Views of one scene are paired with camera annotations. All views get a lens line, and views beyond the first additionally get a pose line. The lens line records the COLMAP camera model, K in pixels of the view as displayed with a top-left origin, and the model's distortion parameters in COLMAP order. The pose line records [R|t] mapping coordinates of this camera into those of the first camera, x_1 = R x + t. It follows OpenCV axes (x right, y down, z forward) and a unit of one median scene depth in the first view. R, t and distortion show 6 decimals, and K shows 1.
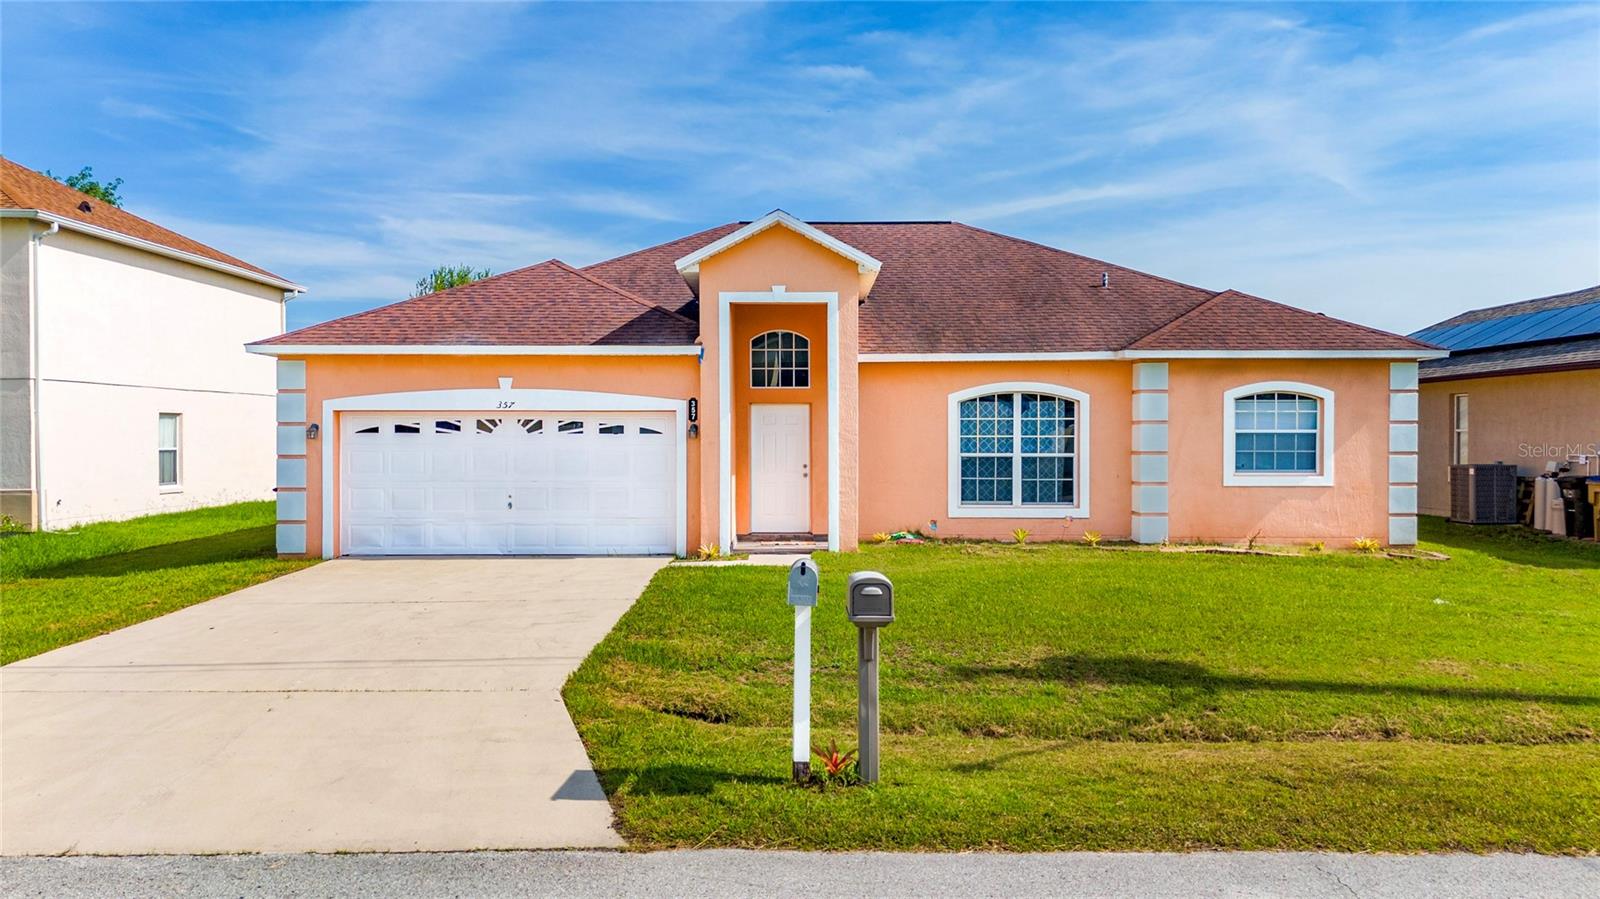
lens RADIAL K [[1180.6, 0, 800.0], [0, 1180.6, 449.5], [0, 0, 1]] dist [0.081601, -0.085462]
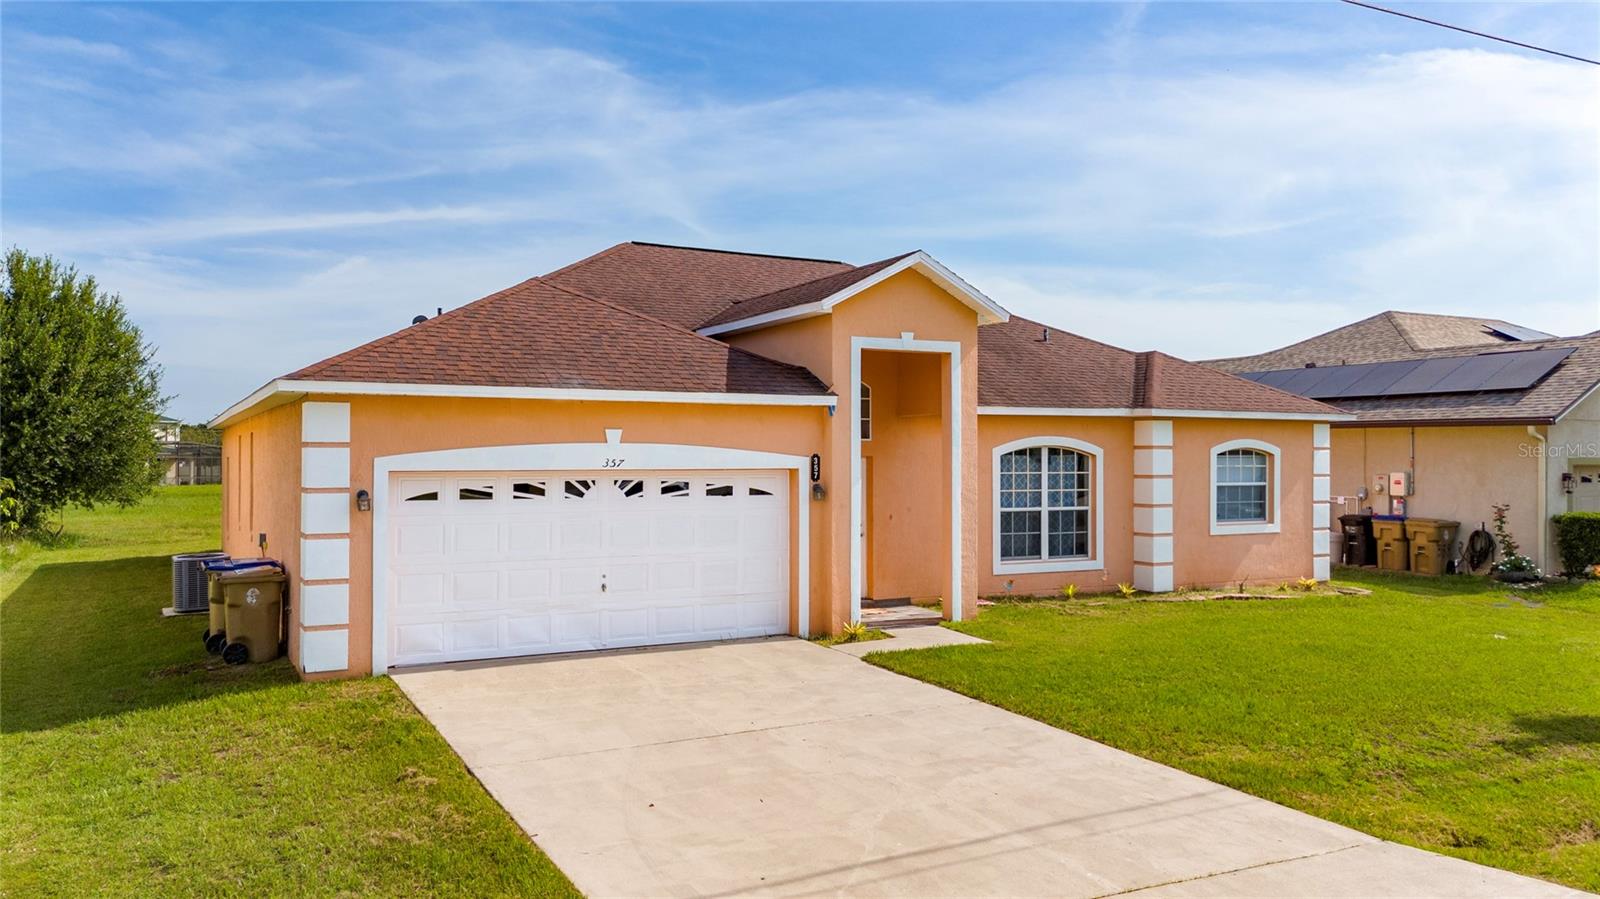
lens RADIAL K [[1180.6, 0, 800.0], [0, 1180.6, 449.5], [0, 0, 1]] dist [0.081601, -0.085462]
pose [[0.880923, 0.004249, 0.473241, -0.494456], [0.002679, 0.999899, -0.013965, -0.033712], [-0.473252, 0.013569, 0.880823, 0.224435]]
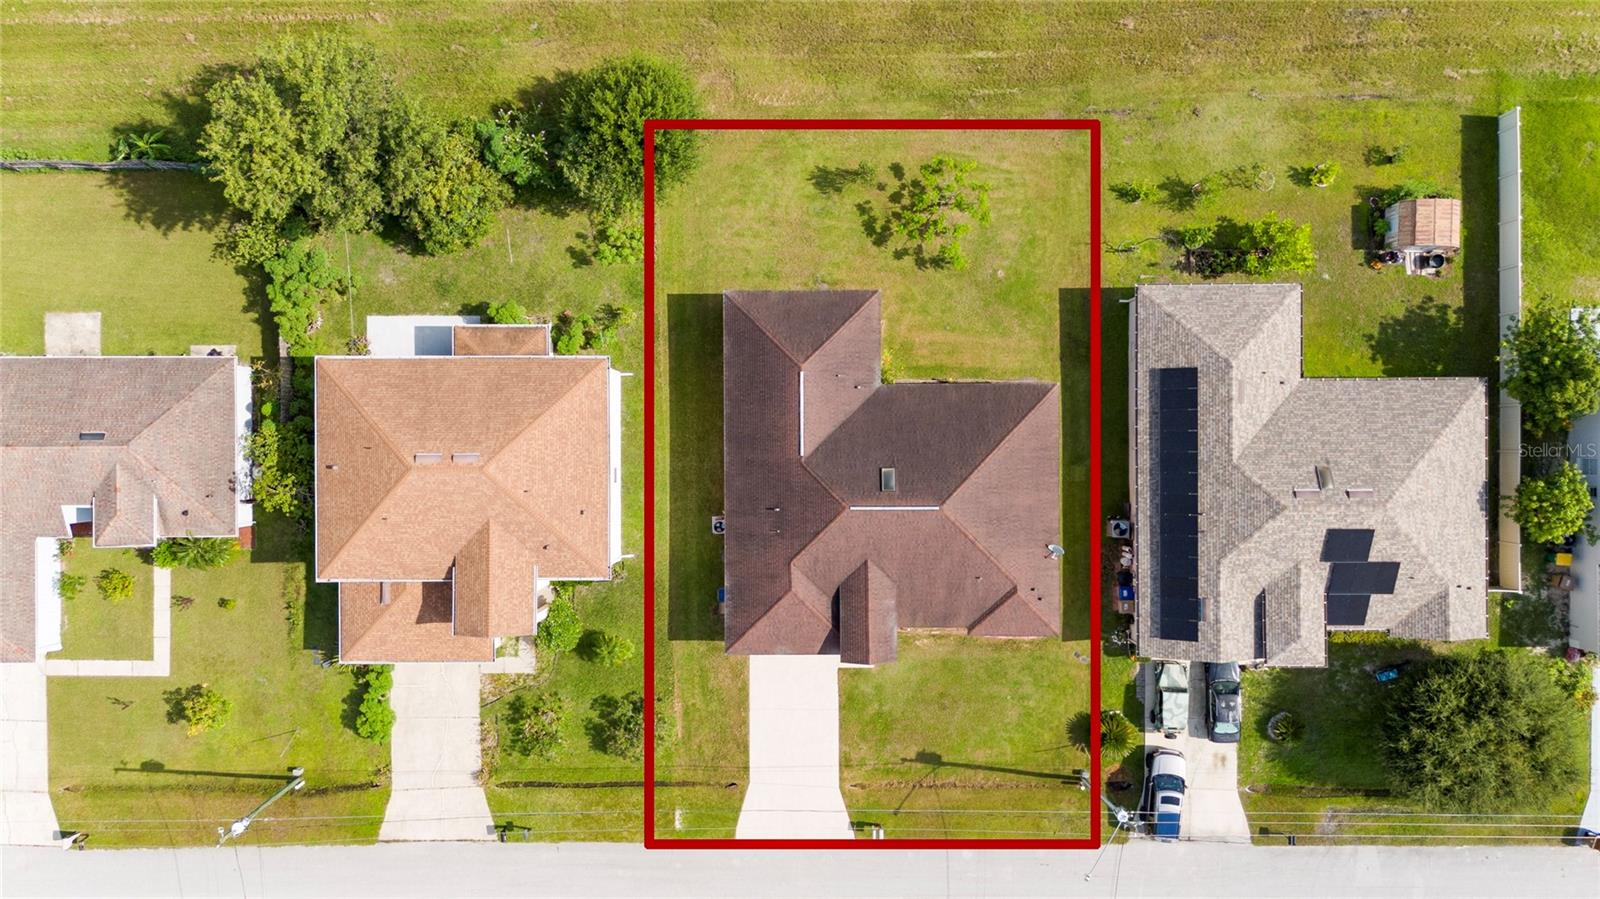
lens RADIAL K [[1203.5, 0, 800.0], [0, 1203.5, 449.5], [0, 0, 1]] dist [0.111434, -0.151456]
pose [[0.999853, -0.007213, -0.015574, -0.158254], [0.015612, 0.005292, 0.999864, -3.626721], [-0.007130, -0.999960, 0.005404, 1.527533]]
